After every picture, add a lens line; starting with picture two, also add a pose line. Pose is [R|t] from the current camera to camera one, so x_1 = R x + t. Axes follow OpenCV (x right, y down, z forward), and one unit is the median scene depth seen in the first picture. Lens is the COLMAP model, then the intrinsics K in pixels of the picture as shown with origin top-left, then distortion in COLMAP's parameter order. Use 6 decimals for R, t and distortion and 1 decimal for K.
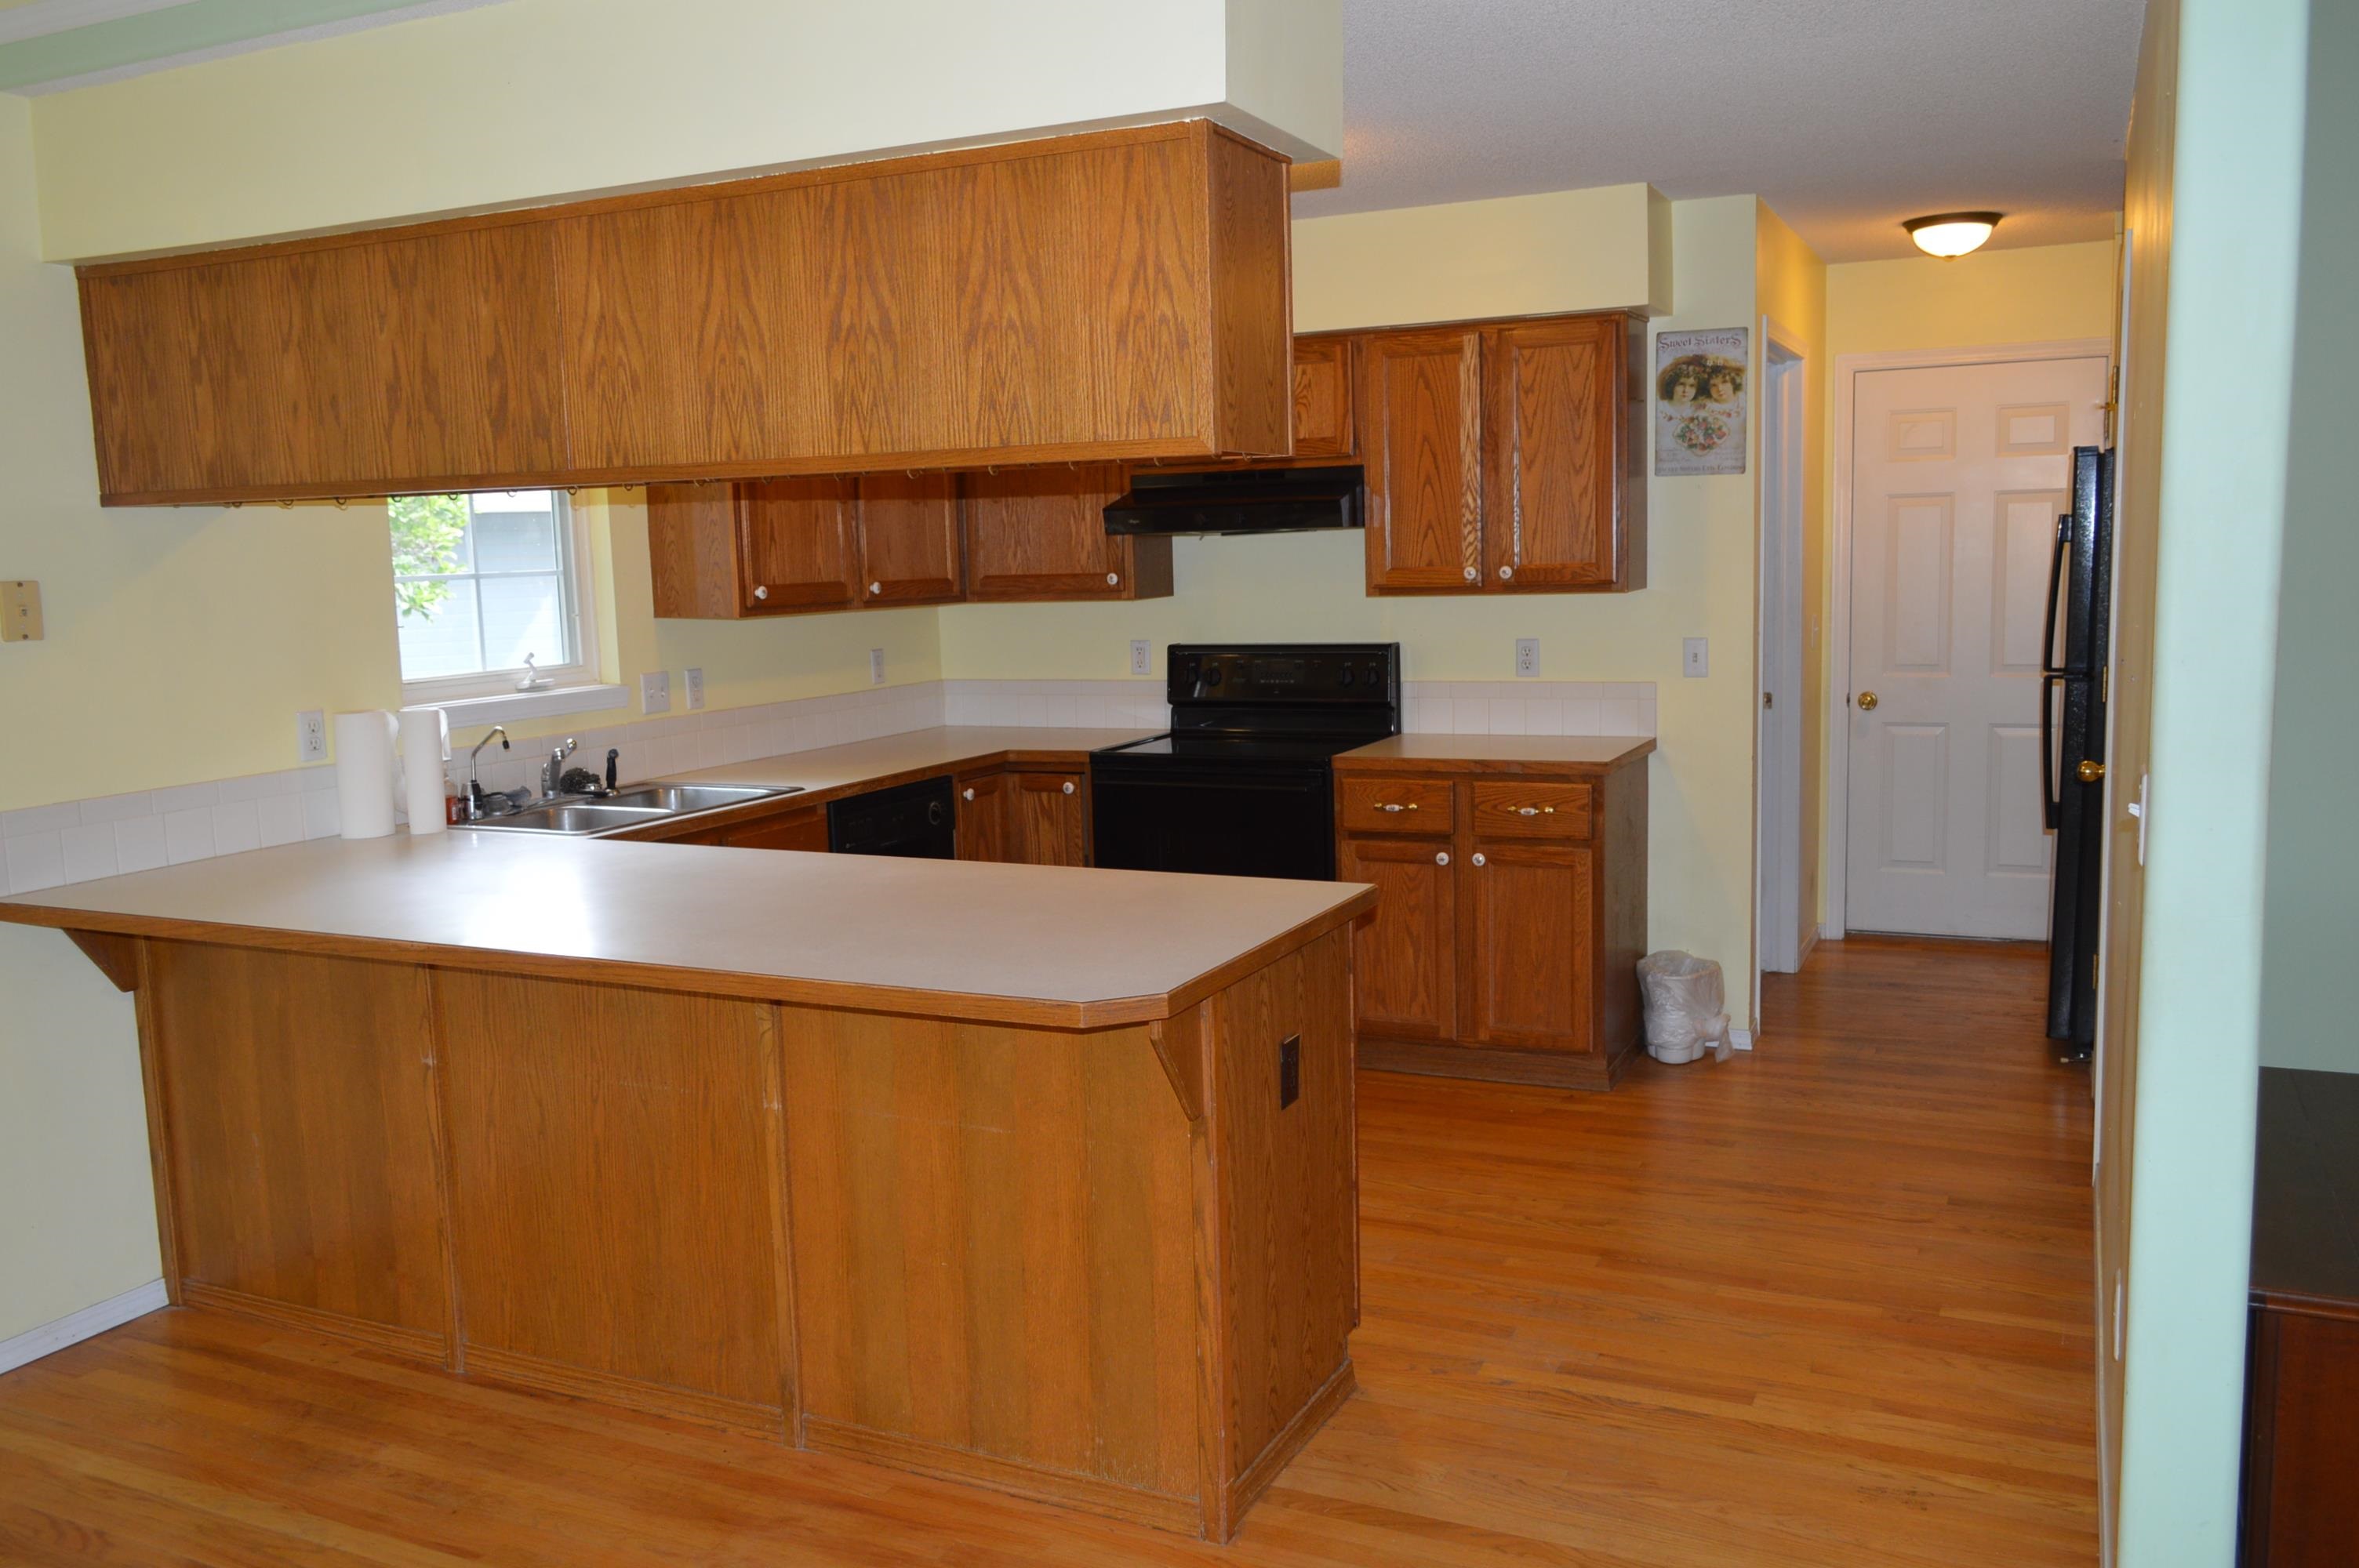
lens RADIAL K [[1846.1, 0, 1181.5], [0, 1846.1, 798.3], [0, 0, 1]] dist [-0.013645, 0.003466]
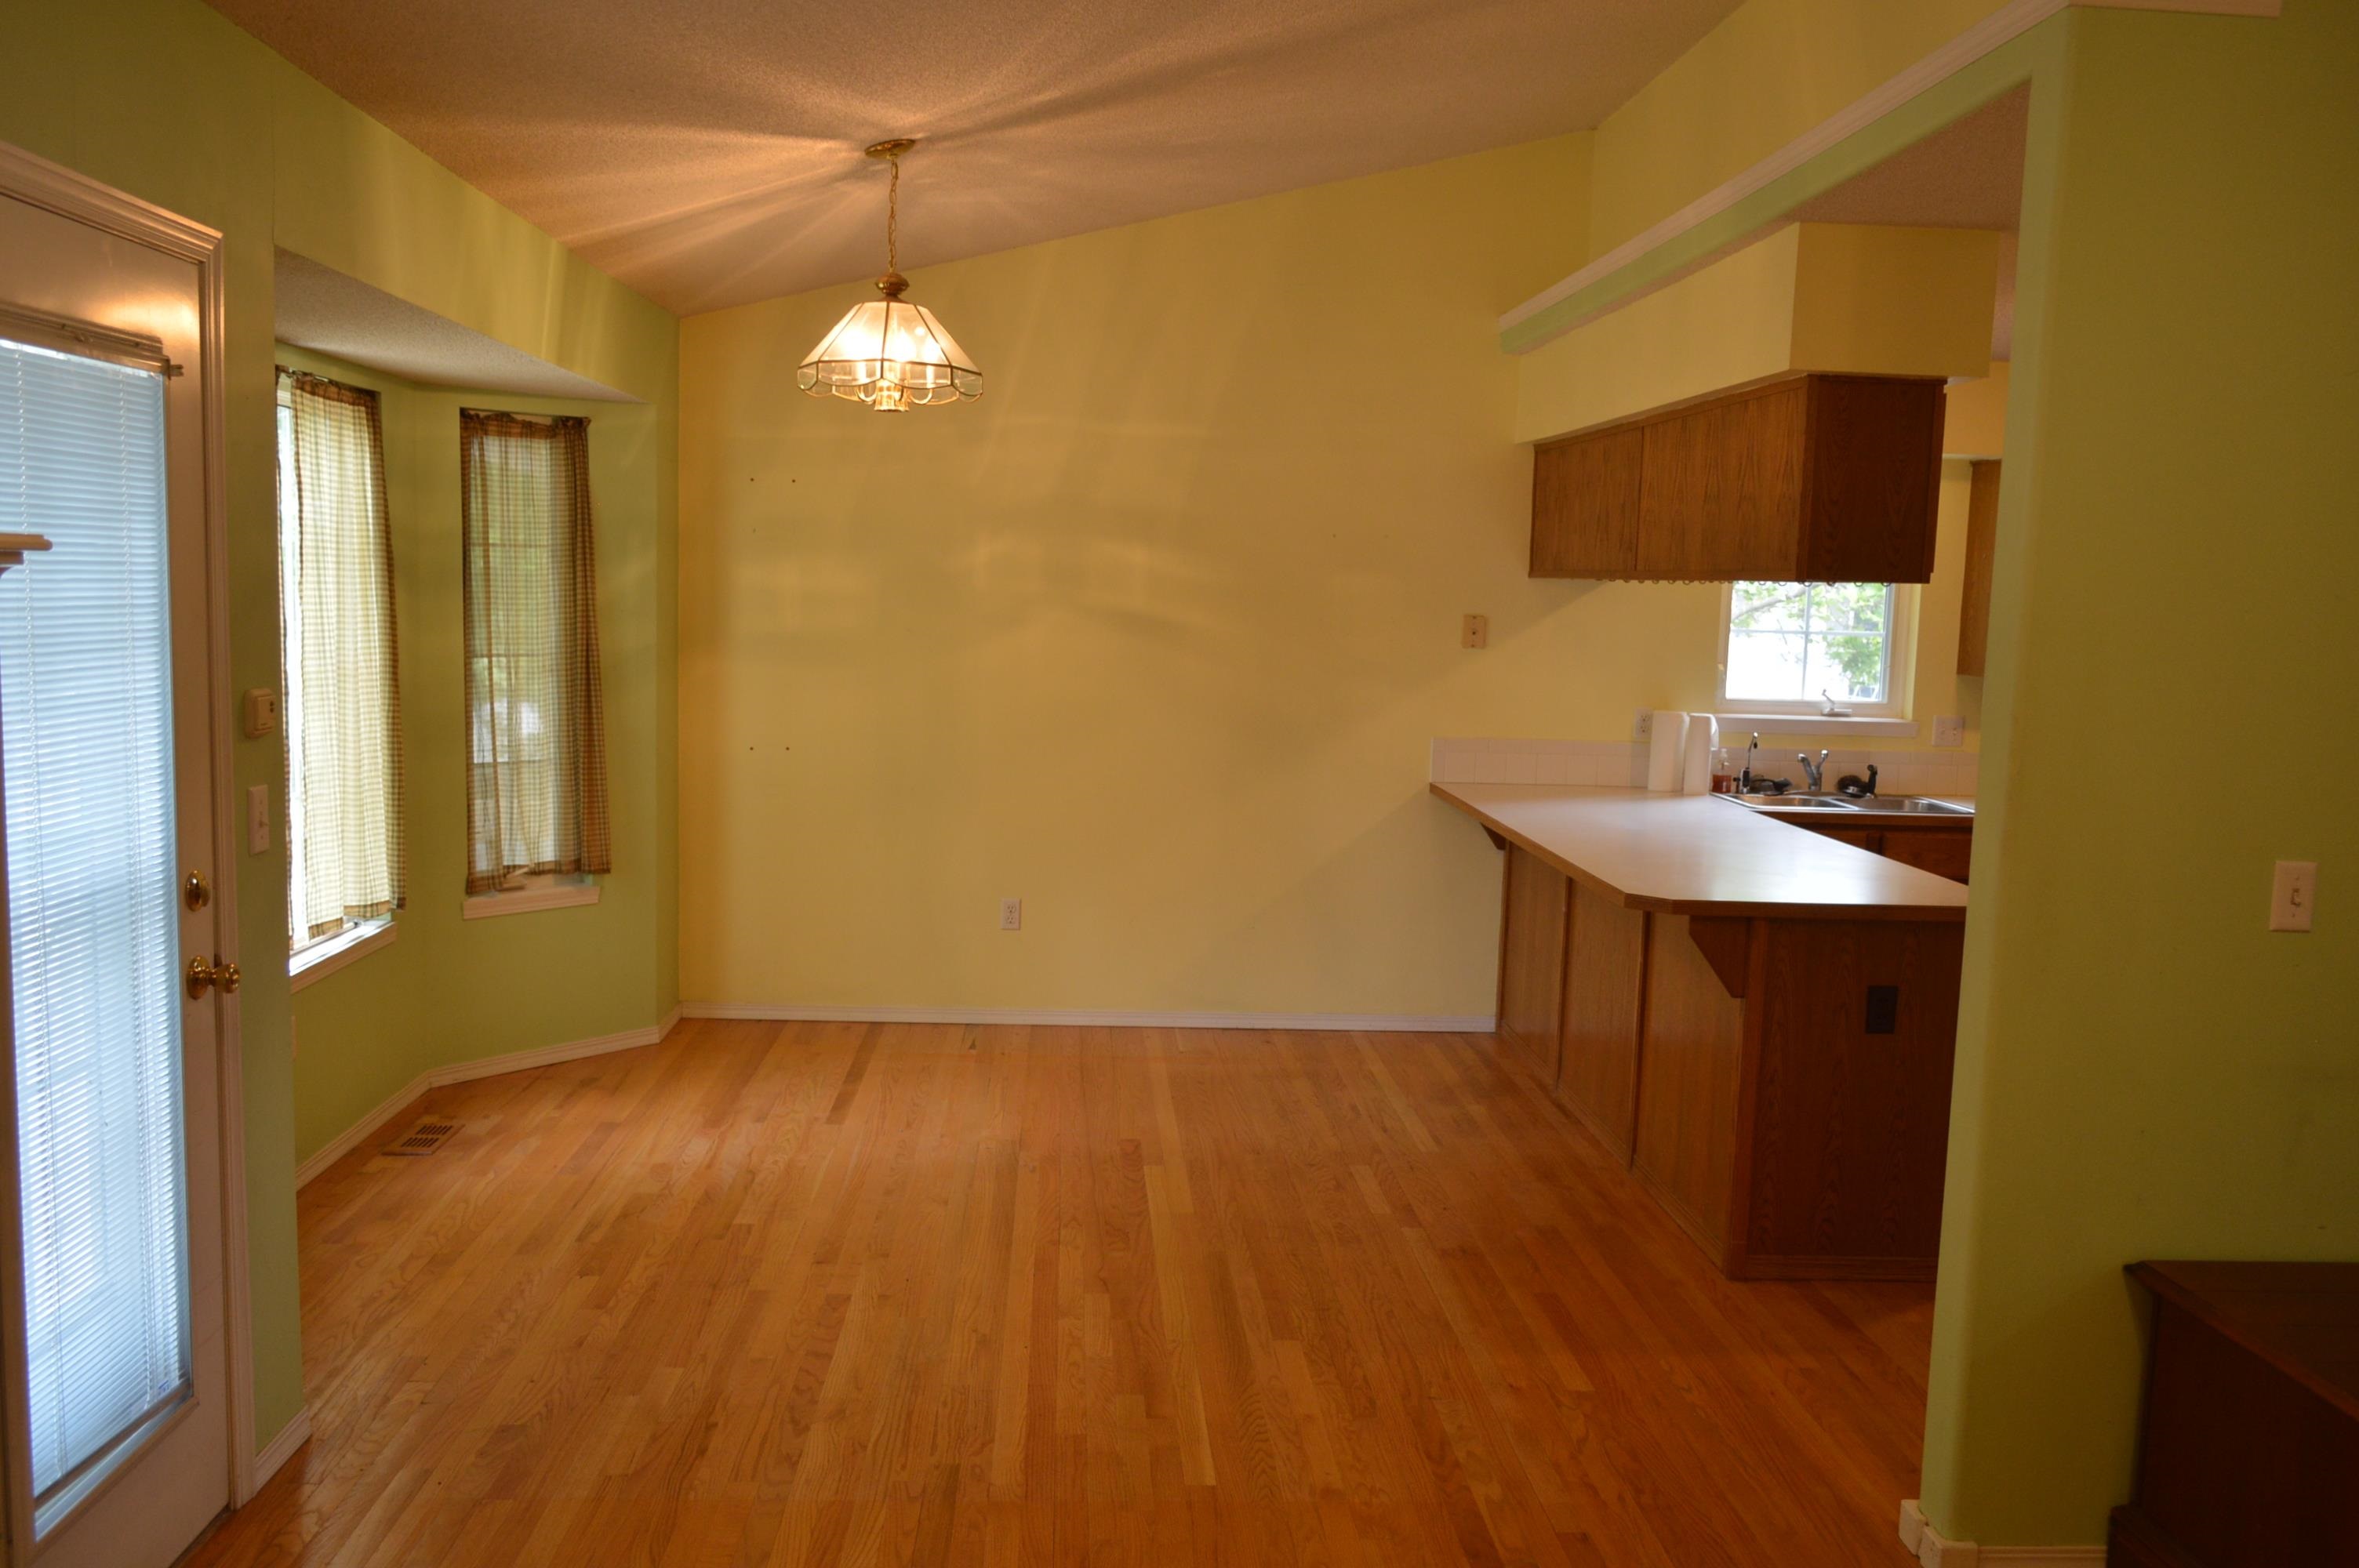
lens RADIAL K [[1846.1, 0, 1186.6], [0, 1846.1, 783.4], [0, 0, 1]] dist [-0.013645, 0.003466]
pose [[0.478687, 0.133626, -0.867757, 1.237753], [-0.162522, 0.984756, 0.061990, -0.028721], [0.862812, 0.111356, 0.493107, -0.221242]]
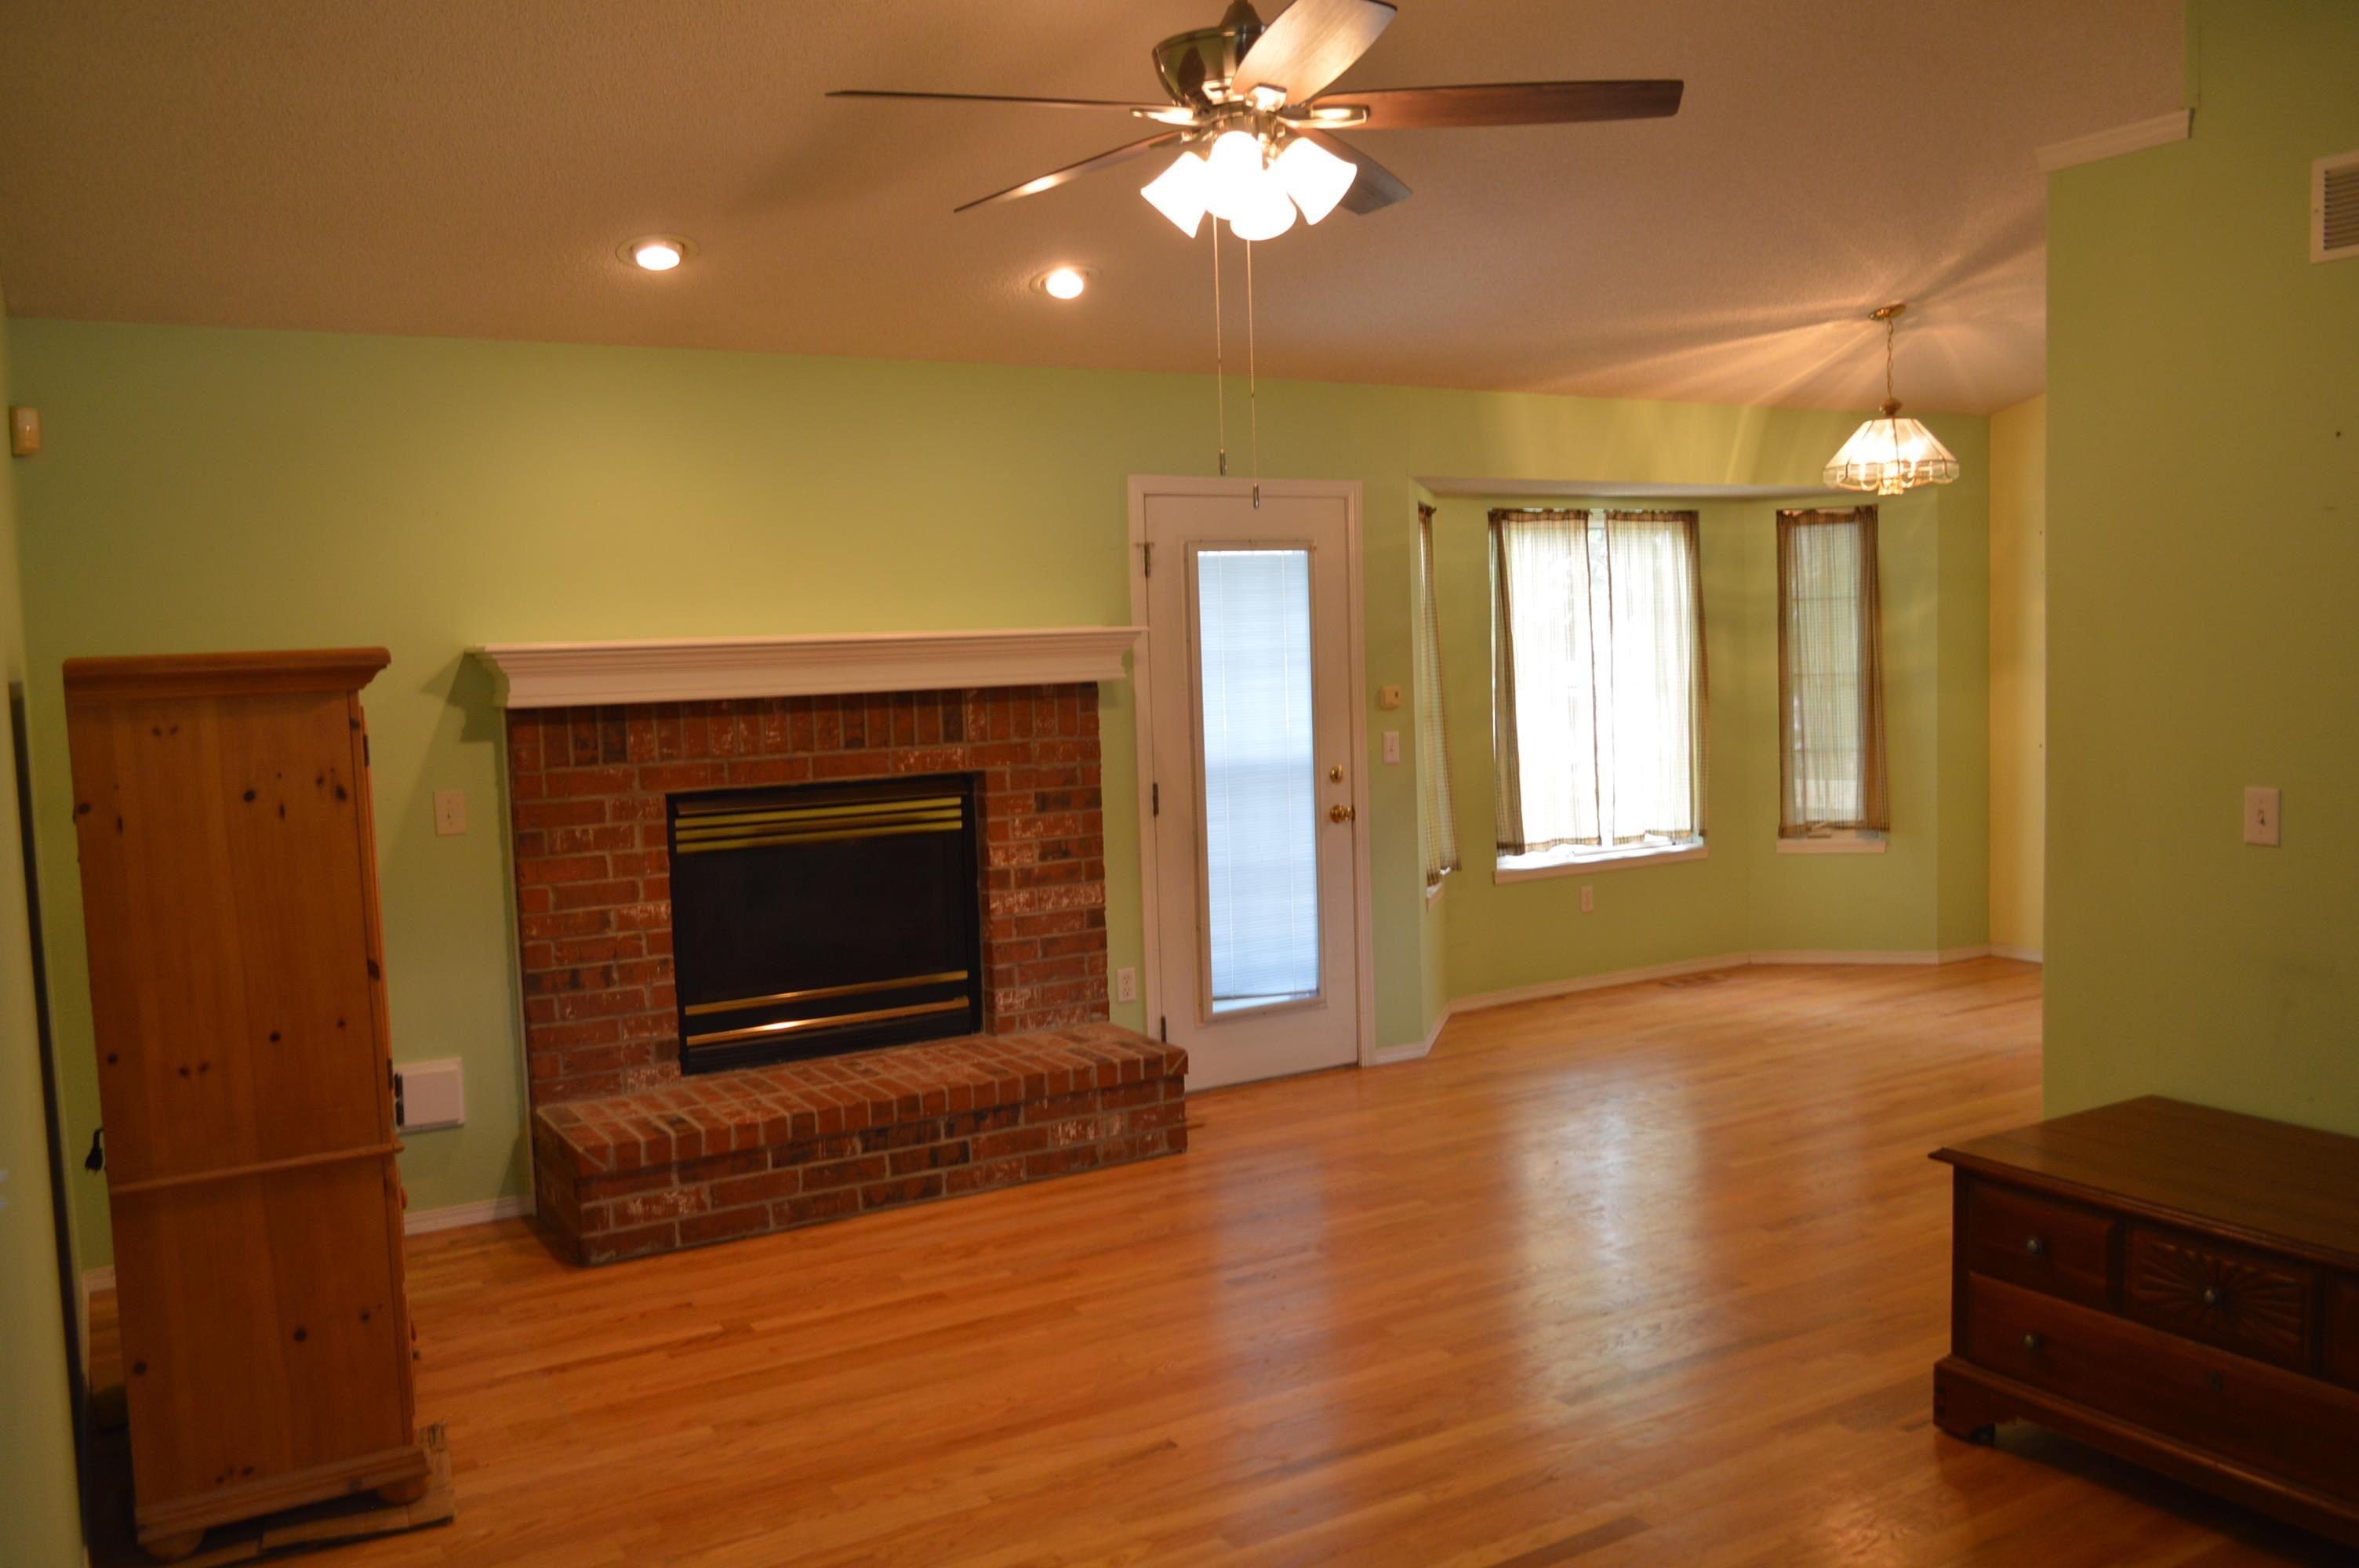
lens RADIAL K [[1846.1, 0, 1176.6], [0, 1846.1, 781.9], [0, 0, 1]] dist [-0.013645, 0.003466]
pose [[-0.559902, 0.108595, -0.821412, 3.518884], [-0.065314, 0.982504, 0.174413, -0.474121], [0.825981, 0.151304, -0.543013, 2.692275]]
